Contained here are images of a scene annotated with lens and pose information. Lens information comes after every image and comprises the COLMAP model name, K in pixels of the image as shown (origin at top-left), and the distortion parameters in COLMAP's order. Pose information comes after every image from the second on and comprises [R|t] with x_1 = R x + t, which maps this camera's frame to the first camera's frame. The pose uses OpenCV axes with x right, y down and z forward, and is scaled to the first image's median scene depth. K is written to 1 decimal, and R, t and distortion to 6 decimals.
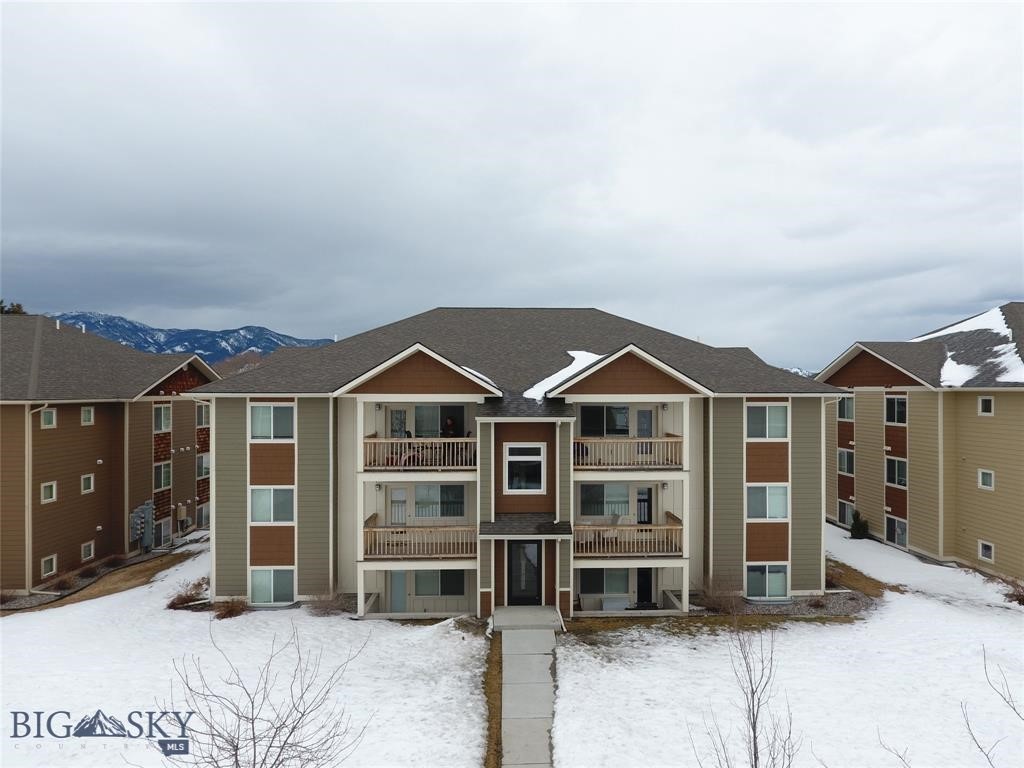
lens RADIAL K [[599.5, 0, 531.1], [0, 599.5, 390.8], [0, 0, 1]] dist [-0.000520, 0.000029]
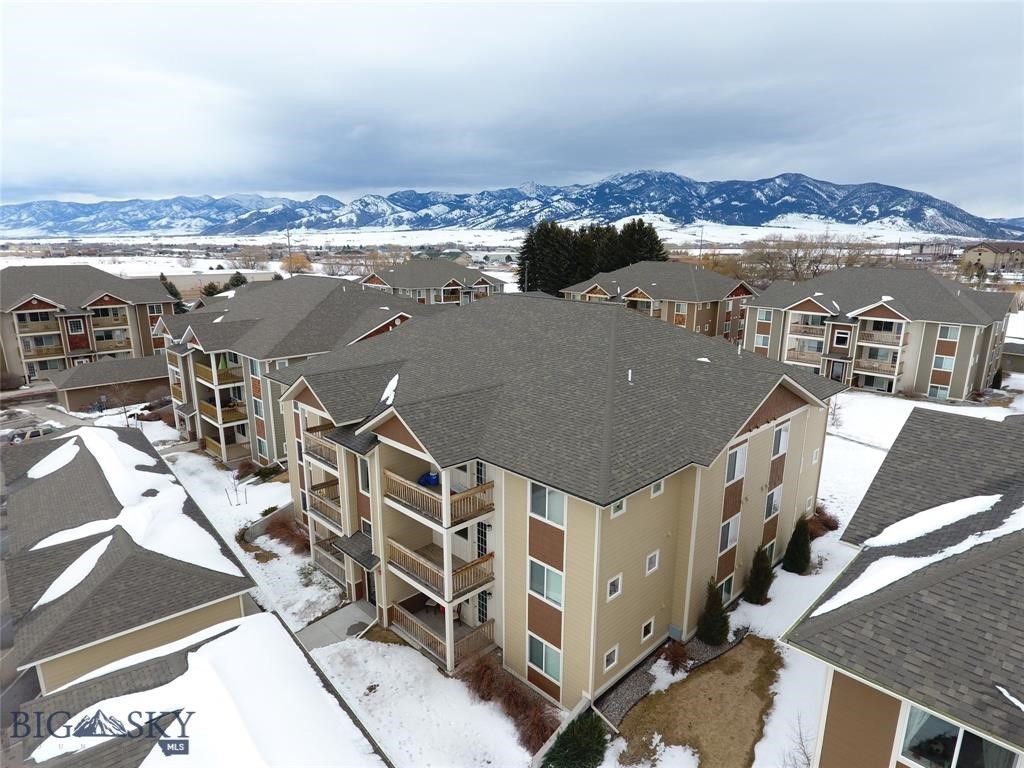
lens RADIAL K [[599.5, 0, 515.3], [0, 599.5, 387.3], [0, 0, 1]] dist [-0.000520, 0.000029]
pose [[0.665140, 0.179983, -0.724703, 1.114761], [-0.004777, 0.971523, 0.236898, -0.339415], [0.746704, -0.154108, 0.647058, -2.215541]]
